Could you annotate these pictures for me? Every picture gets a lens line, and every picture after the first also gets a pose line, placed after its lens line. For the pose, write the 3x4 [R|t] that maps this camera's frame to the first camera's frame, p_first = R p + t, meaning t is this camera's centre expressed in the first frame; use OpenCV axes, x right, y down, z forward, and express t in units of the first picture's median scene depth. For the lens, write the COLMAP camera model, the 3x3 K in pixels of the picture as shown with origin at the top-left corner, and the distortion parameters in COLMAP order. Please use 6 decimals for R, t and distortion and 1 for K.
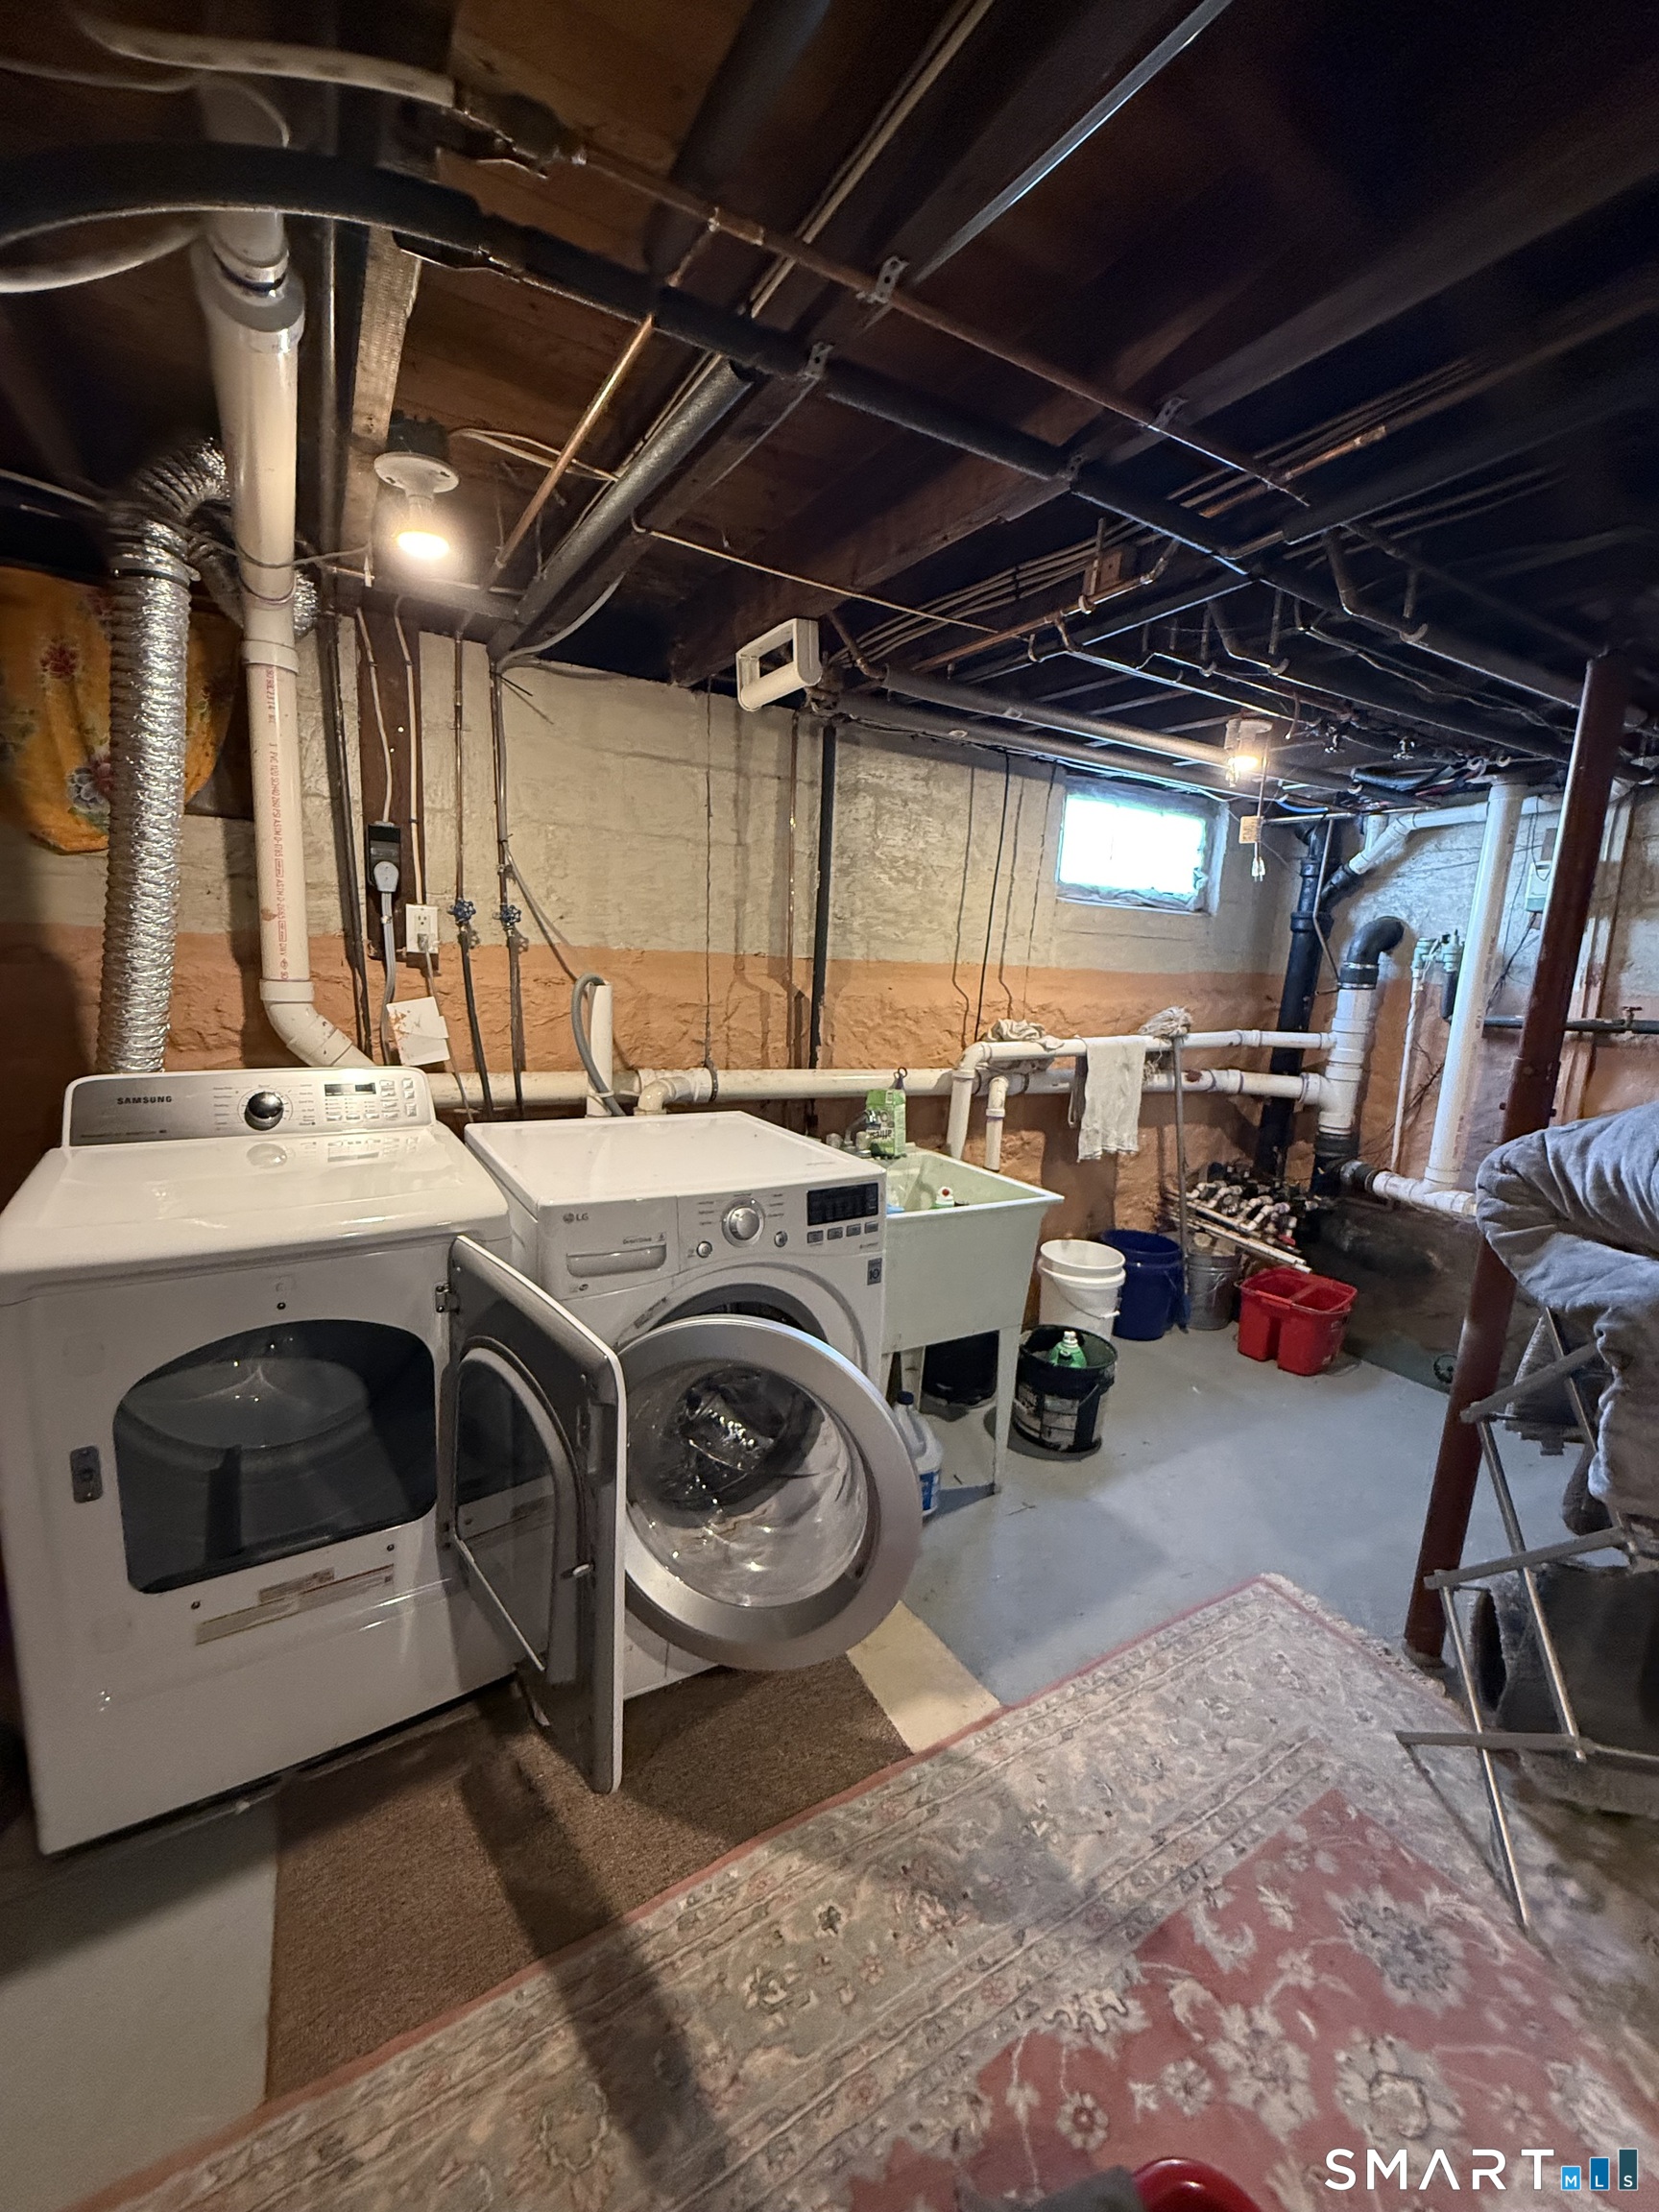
lens RADIAL K [[891.6, 0, 822.9], [0, 891.6, 1108.2], [0, 0, 1]] dist [-0.000070, 0.000146]
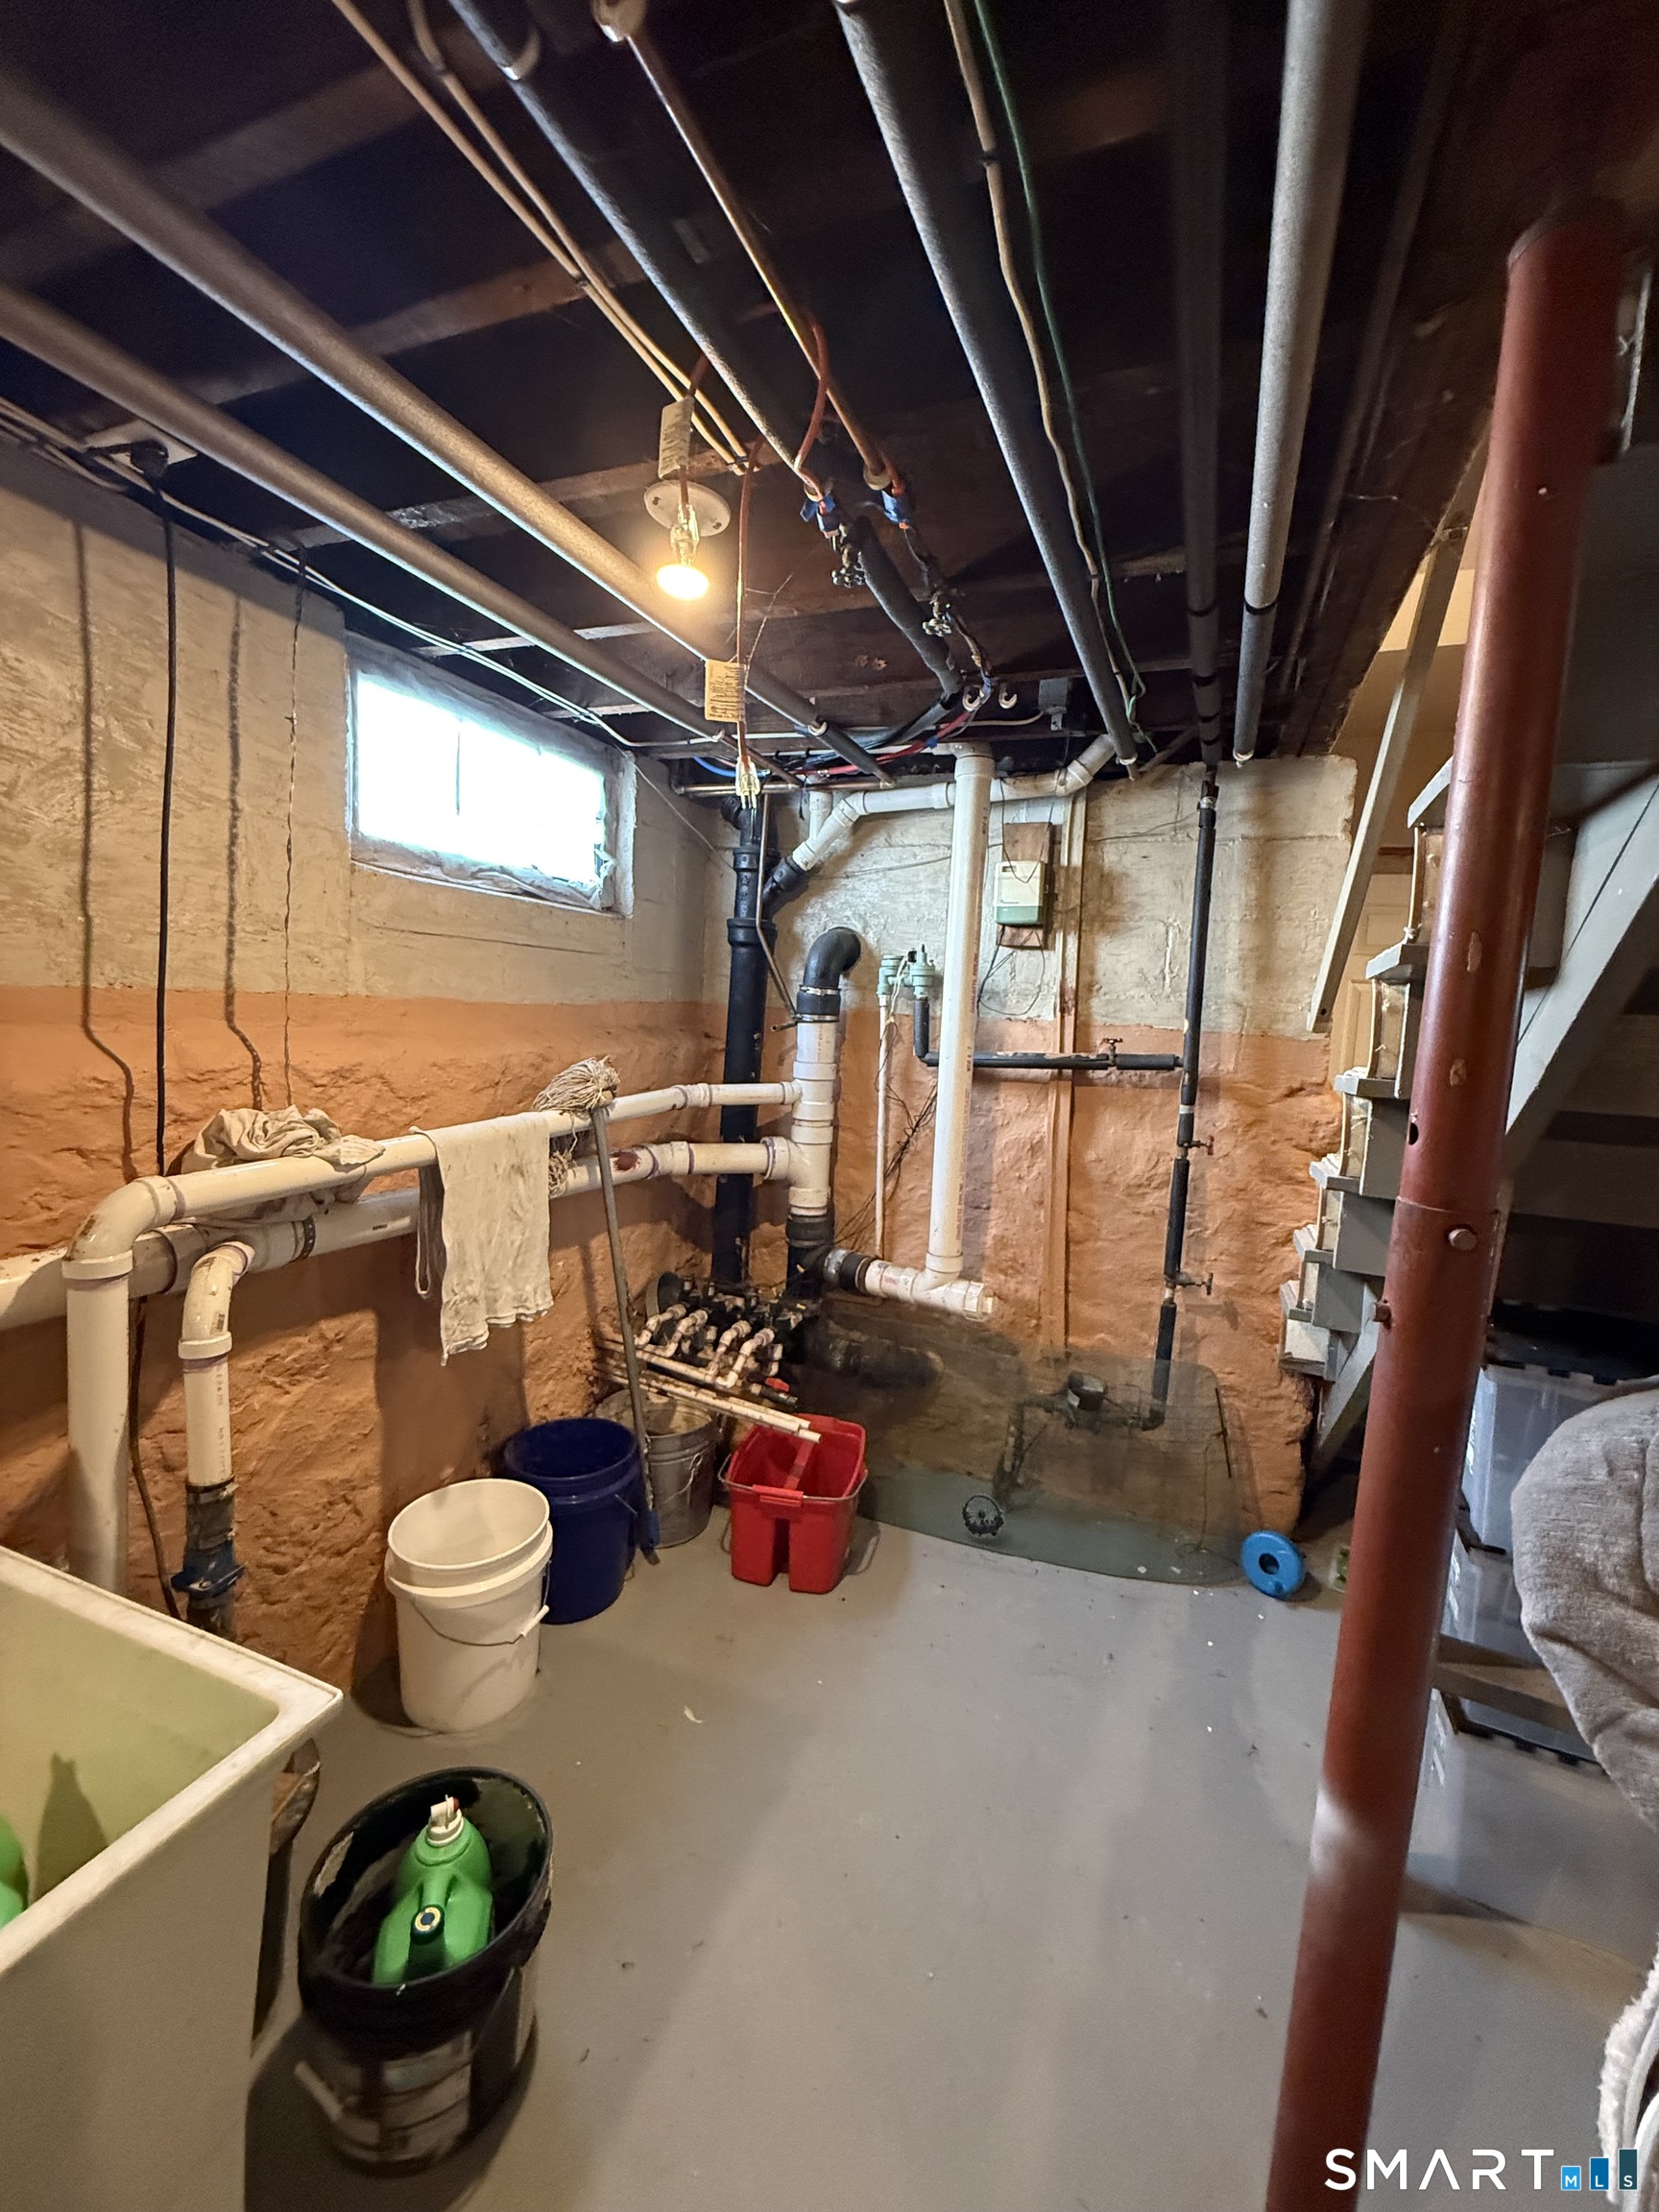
lens RADIAL K [[891.6, 0, 830.5], [0, 891.6, 1105.3], [0, 0, 1]] dist [-0.000070, 0.000146]
pose [[0.795313, -0.078947, 0.601037, 0.154865], [0.099217, 0.995066, -0.000583, -0.064269], [-0.598025, 0.060097, 0.799221, 0.409986]]
